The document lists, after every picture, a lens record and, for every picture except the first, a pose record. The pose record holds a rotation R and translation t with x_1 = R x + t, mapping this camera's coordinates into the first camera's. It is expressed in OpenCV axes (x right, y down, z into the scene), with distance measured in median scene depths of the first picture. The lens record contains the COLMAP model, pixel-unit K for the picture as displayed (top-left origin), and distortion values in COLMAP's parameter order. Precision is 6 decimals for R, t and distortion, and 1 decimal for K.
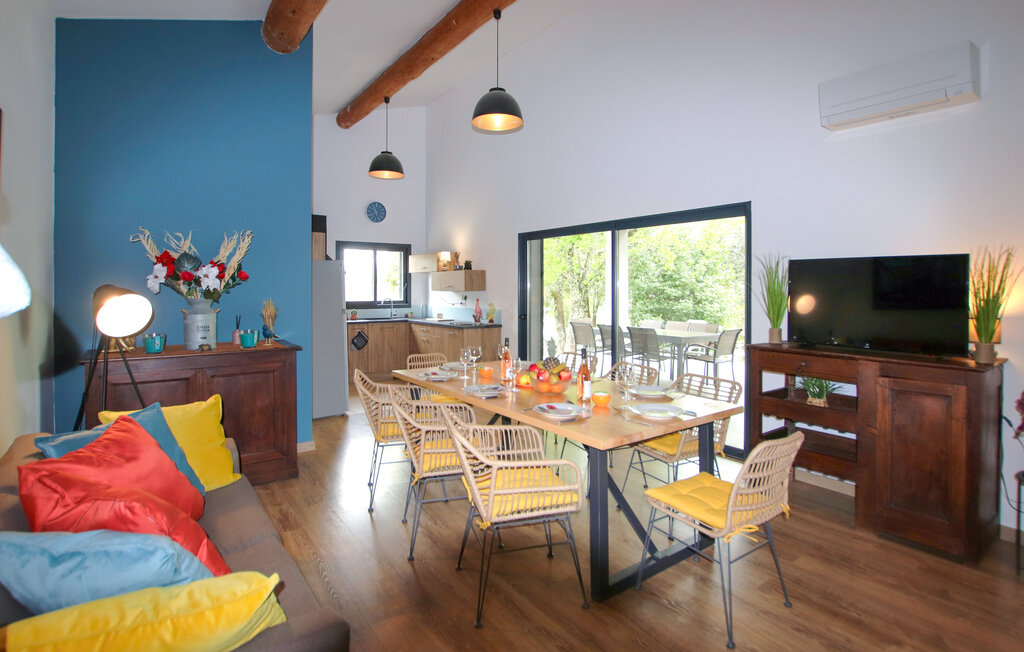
lens RADIAL K [[501.2, 0, 509.6], [0, 501.2, 292.0], [0, 0, 1]] dist [0.000487, 0.000027]
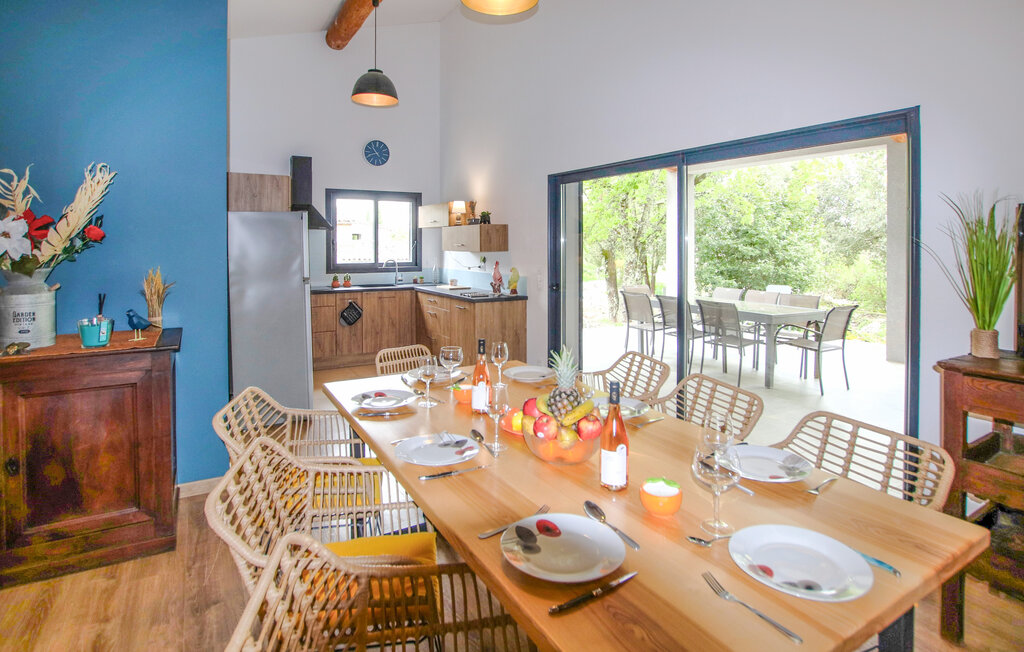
lens RADIAL K [[534.9, 0, 516.1], [0, 534.9, 254.5], [0, 0, 1]] dist [-0.024787, -0.000014]
pose [[0.996430, 0.002431, -0.084384, 0.031380], [-0.001471, 0.999934, 0.011434, -0.006351], [0.084406, -0.011270, 0.996368, 0.174558]]
